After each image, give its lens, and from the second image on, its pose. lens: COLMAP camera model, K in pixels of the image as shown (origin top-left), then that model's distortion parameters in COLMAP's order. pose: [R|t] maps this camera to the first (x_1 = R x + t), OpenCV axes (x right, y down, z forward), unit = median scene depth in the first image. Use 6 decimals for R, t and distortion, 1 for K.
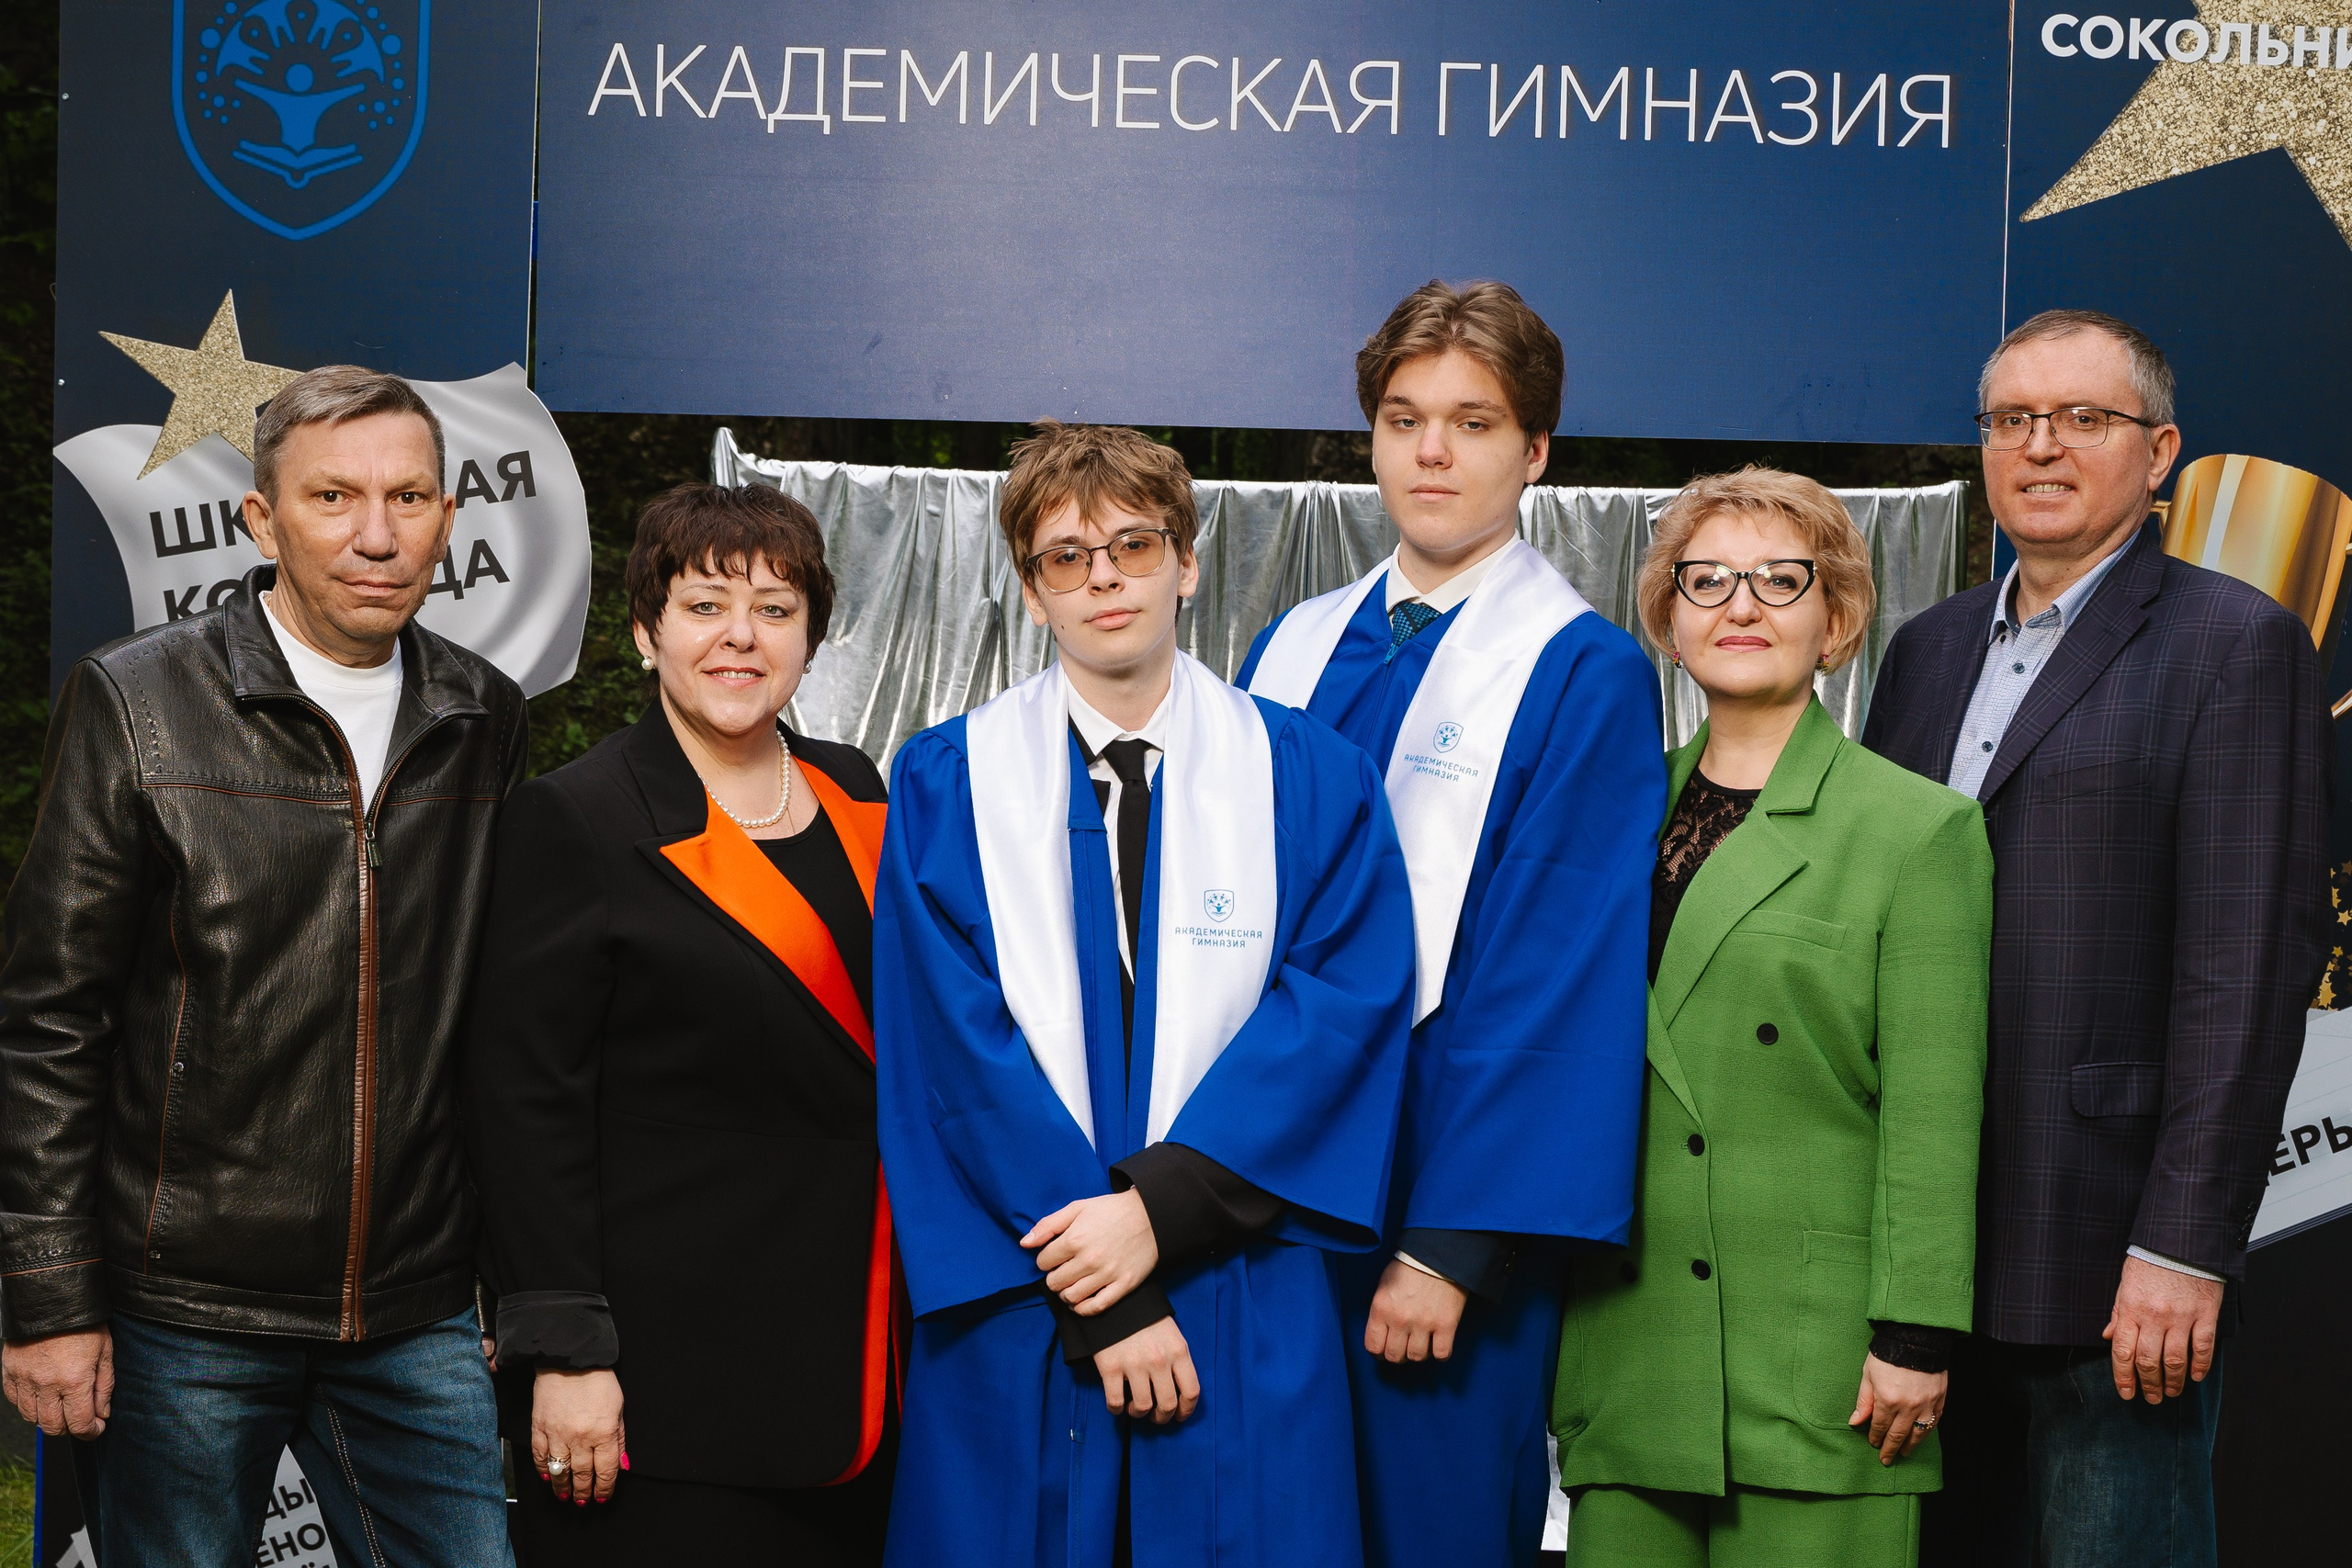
lens RADIAL K [[3560.7, 0, 1184.6], [0, 3560.7, 766.4], [0, 0, 1]] dist [-0.034151, 0.000000]
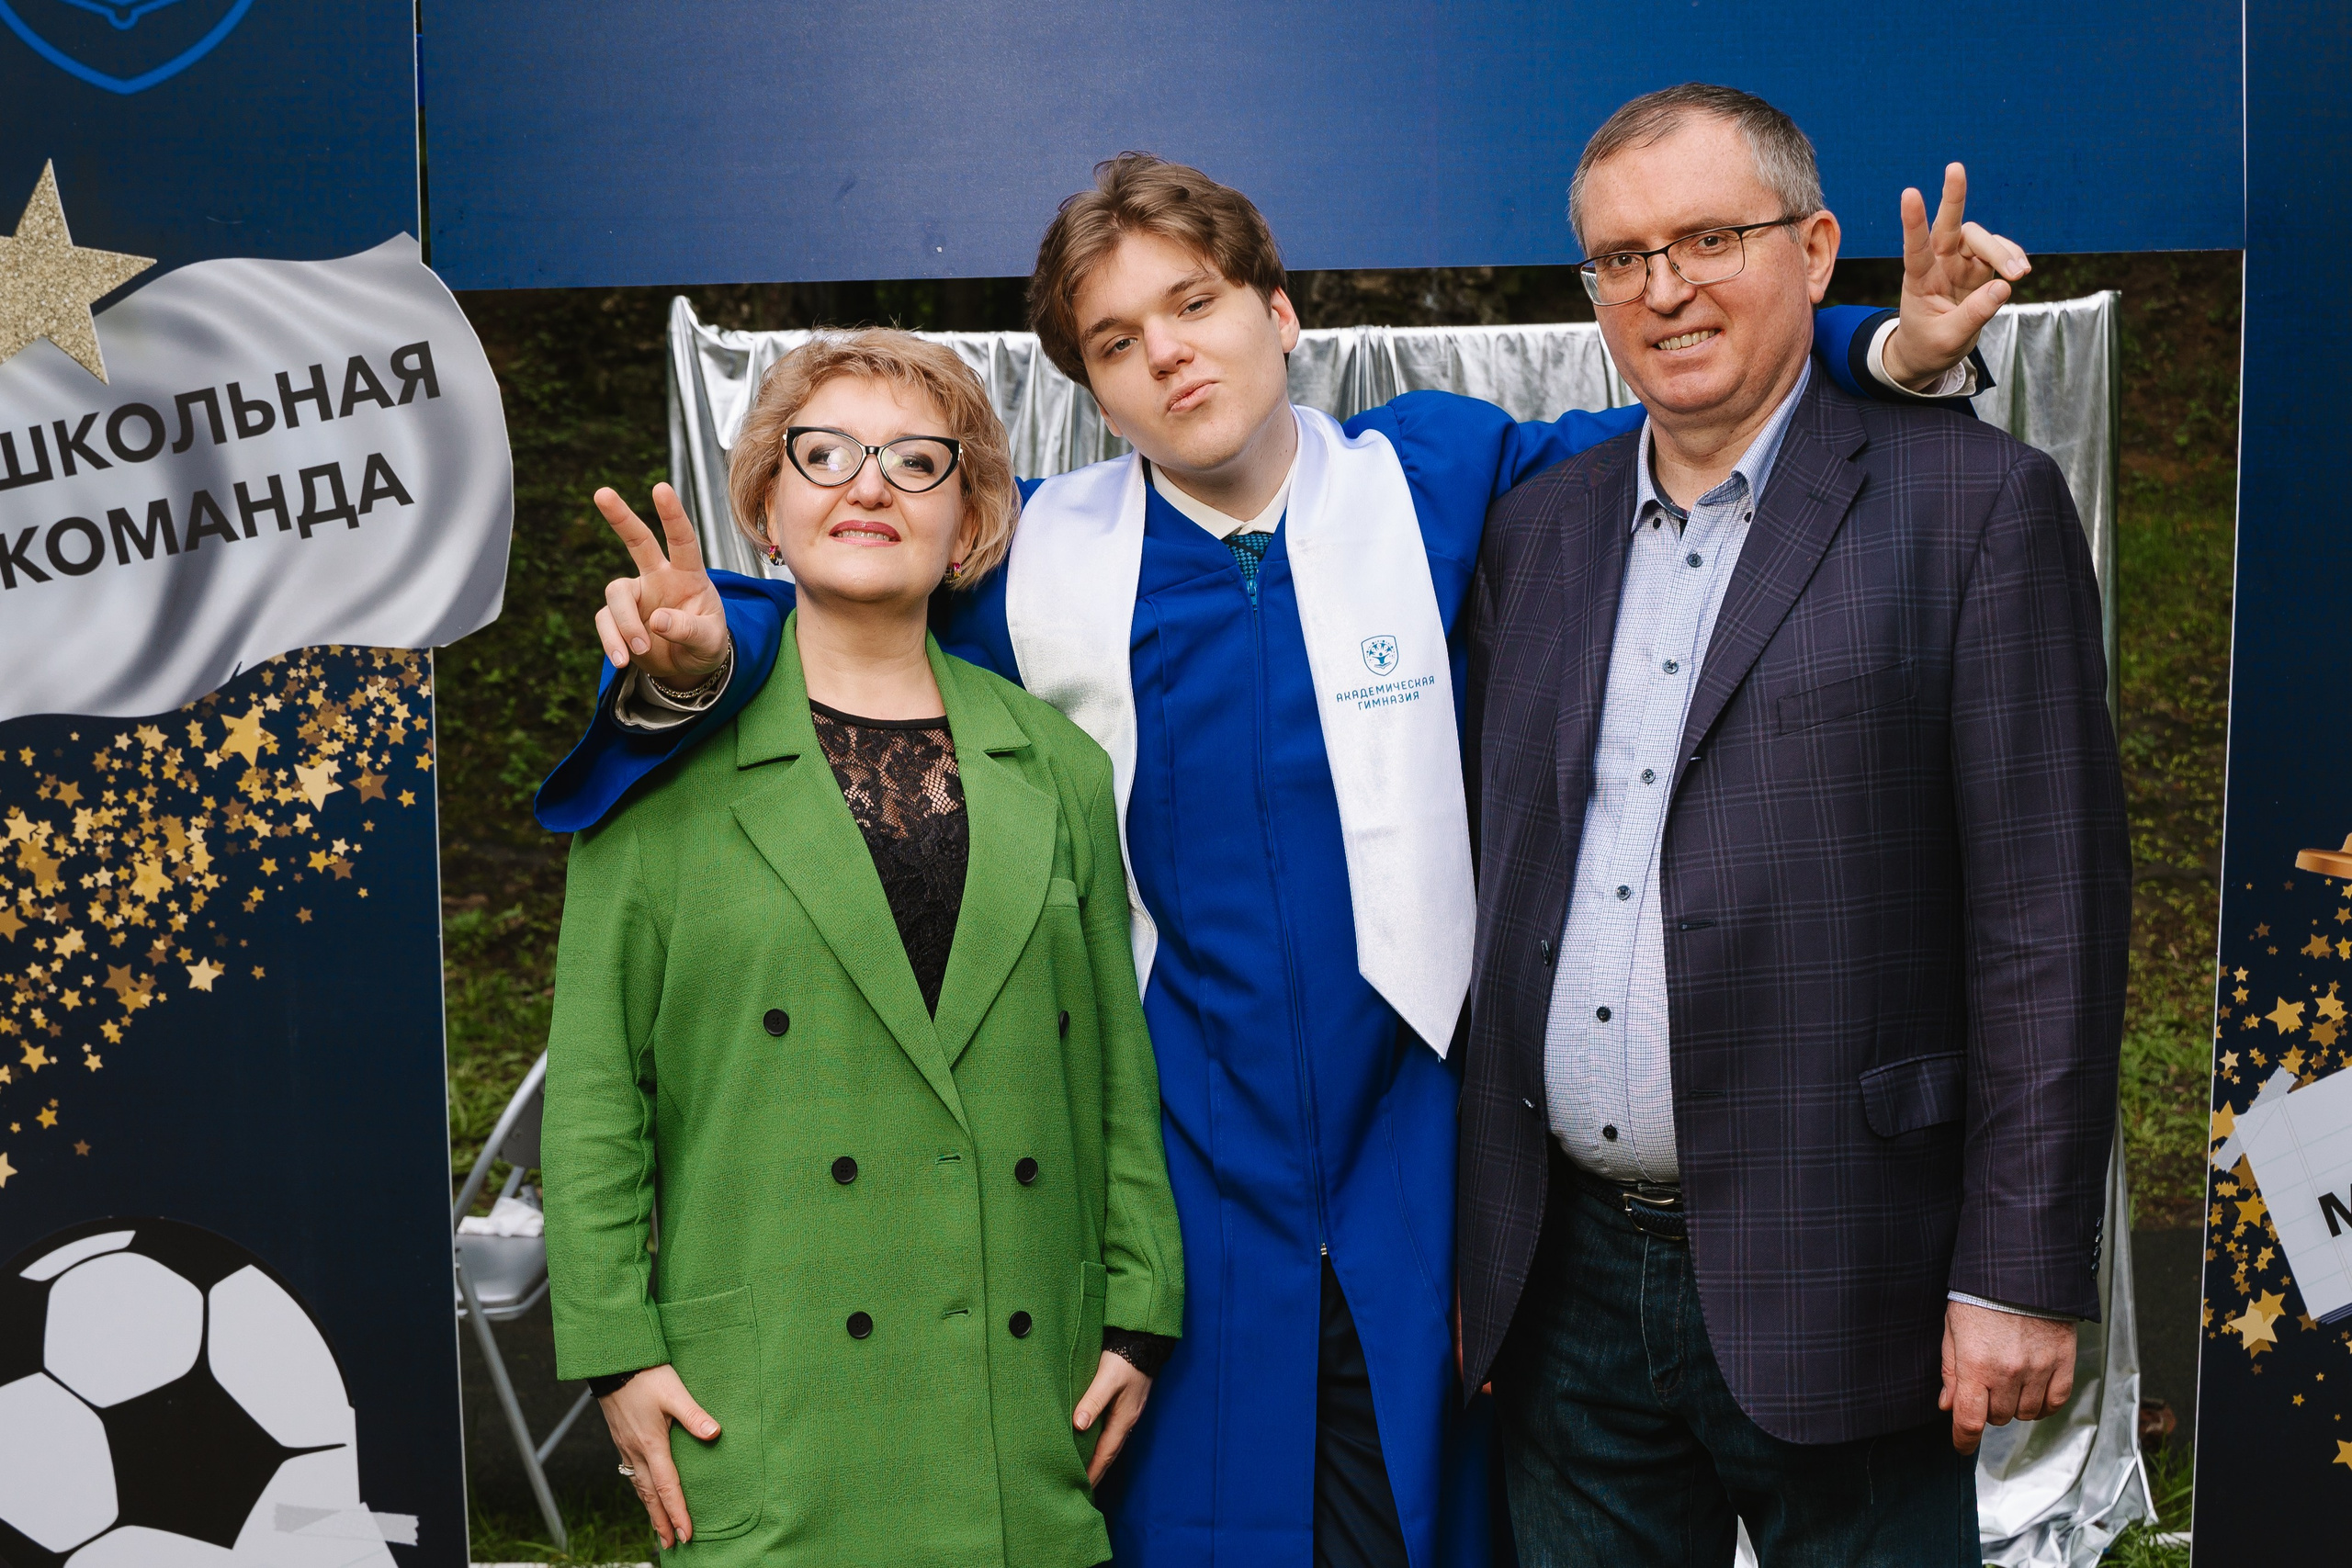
lens RADIAL K [[3495.1, 0, 1193.4], [0, 3495.1, 777.6], [0, 0, 1]] dist [-0.038695, 0.000000]
pose [[0.998858, -0.047766, 0.000669, -0.015484], [0.047670, 0.997568, 0.050852, -0.021708], [-0.003097, -0.050762, 0.998706, 0.201671]]
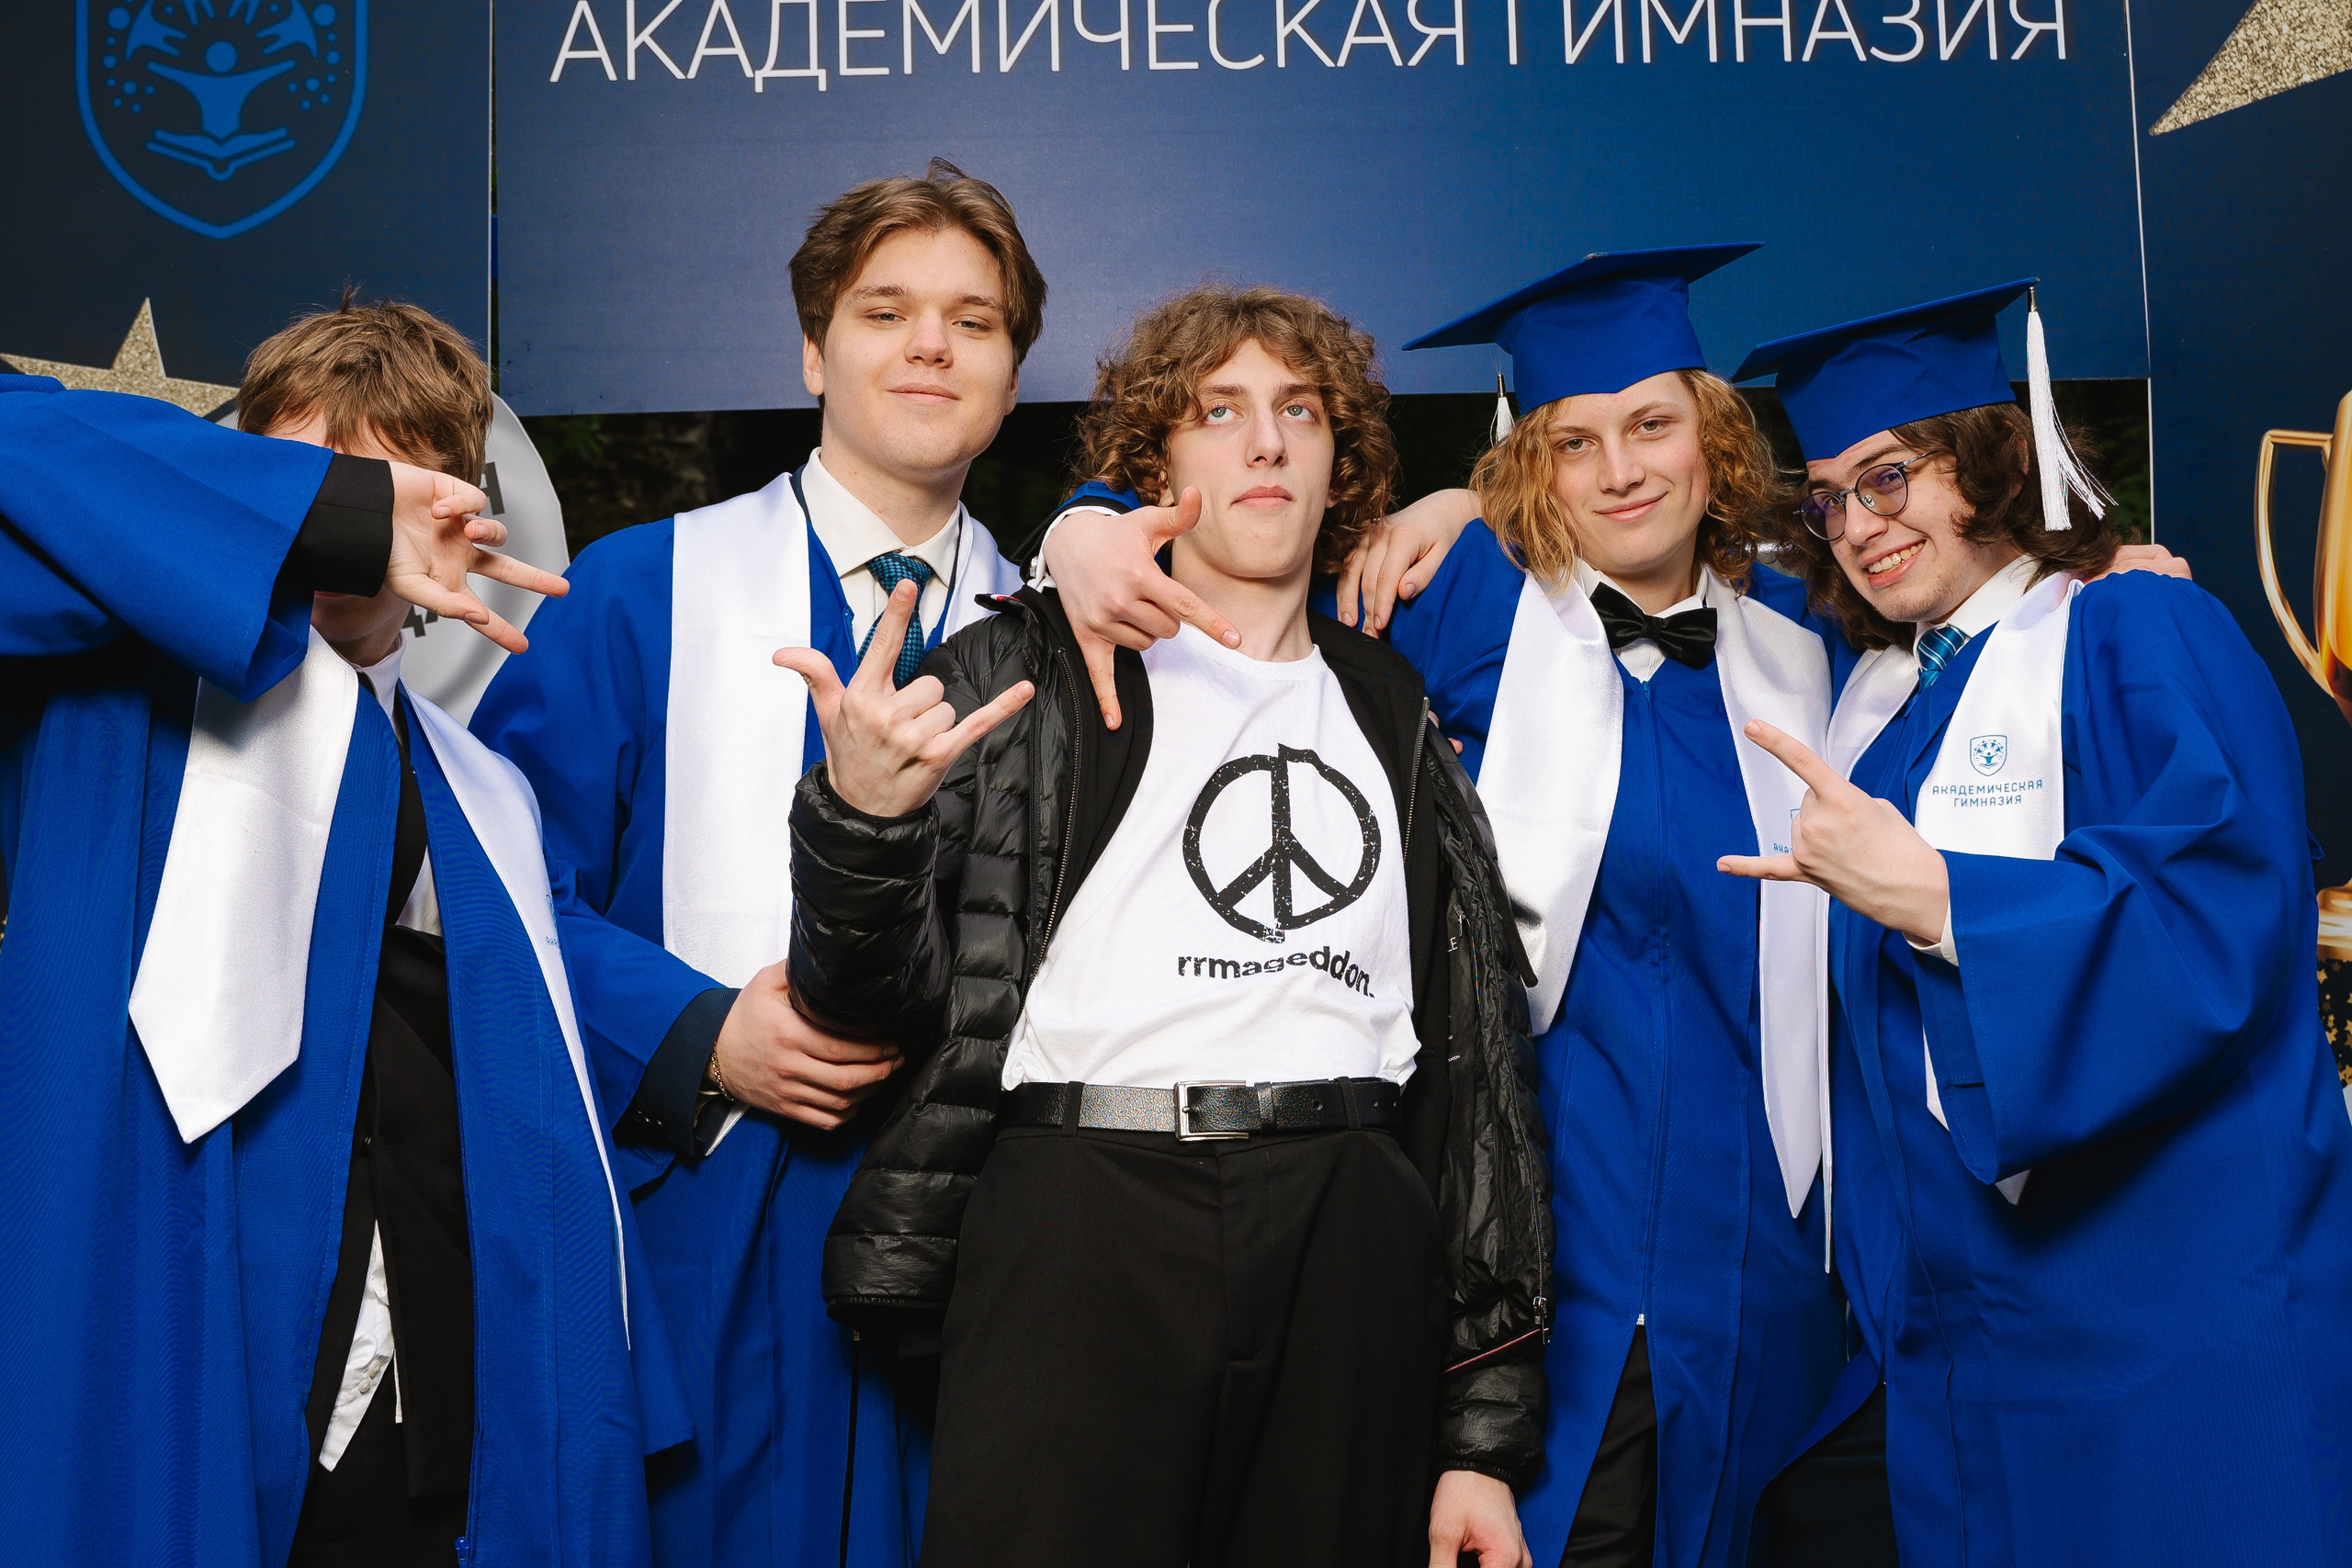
lens RADIAL K [[2757.4, 0, 1164.3], [0, 2757.4, 783.2], [0, 0, 1]] dist [-0.081929, 0.000000]
pose [[0.996882, -0.050848, 0.060341, -0.065851], [0.055080, 0.995977, -0.070678, 0.046526], [-0.056504, 0.073781, 0.995672, 0.329921]]
